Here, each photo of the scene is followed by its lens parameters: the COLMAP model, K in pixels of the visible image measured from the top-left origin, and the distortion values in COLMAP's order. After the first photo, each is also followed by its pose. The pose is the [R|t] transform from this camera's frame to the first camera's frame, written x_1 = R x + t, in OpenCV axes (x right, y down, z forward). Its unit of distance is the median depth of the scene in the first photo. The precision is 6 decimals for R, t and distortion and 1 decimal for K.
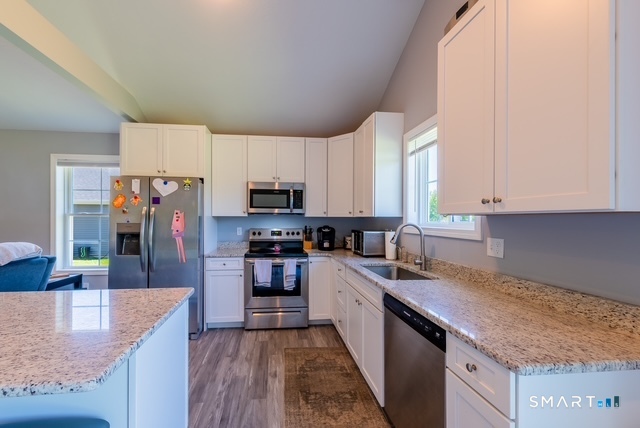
lens RADIAL K [[262.5, 0, 308.0], [0, 262.5, 220.3], [0, 0, 1]] dist [0.011841, -0.000082]
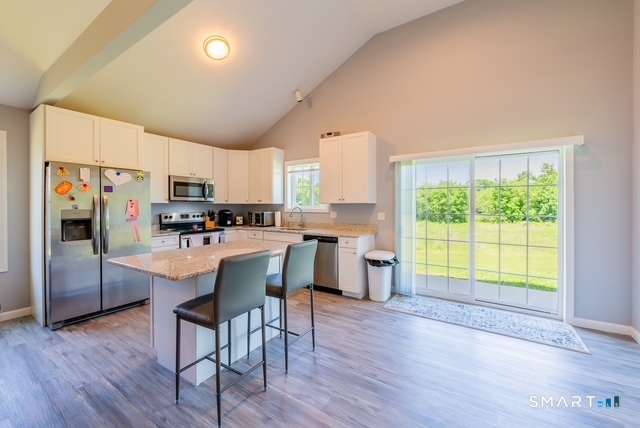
lens RADIAL K [[257.9, 0, 319.7], [0, 257.9, 207.2], [0, 0, 1]] dist [0.000261, -0.000012]
pose [[0.639372, -0.009825, 0.768834, -0.789076], [0.005456, 0.999951, 0.008241, -0.001879], [-0.768878, -0.001075, 0.639395, -0.351694]]
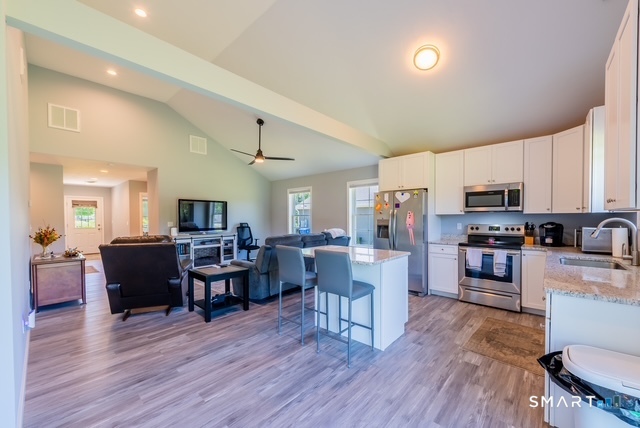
lens RADIAL K [[262.5, 0, 308.0], [0, 262.5, 220.3], [0, 0, 1]] dist [0.011841, -0.000082]
pose [[0.634168, 0.000997, -0.773195, 0.300296], [0.005864, 0.999964, 0.006098, 0.002439], [0.773173, -0.008401, 0.634140, -0.414926]]
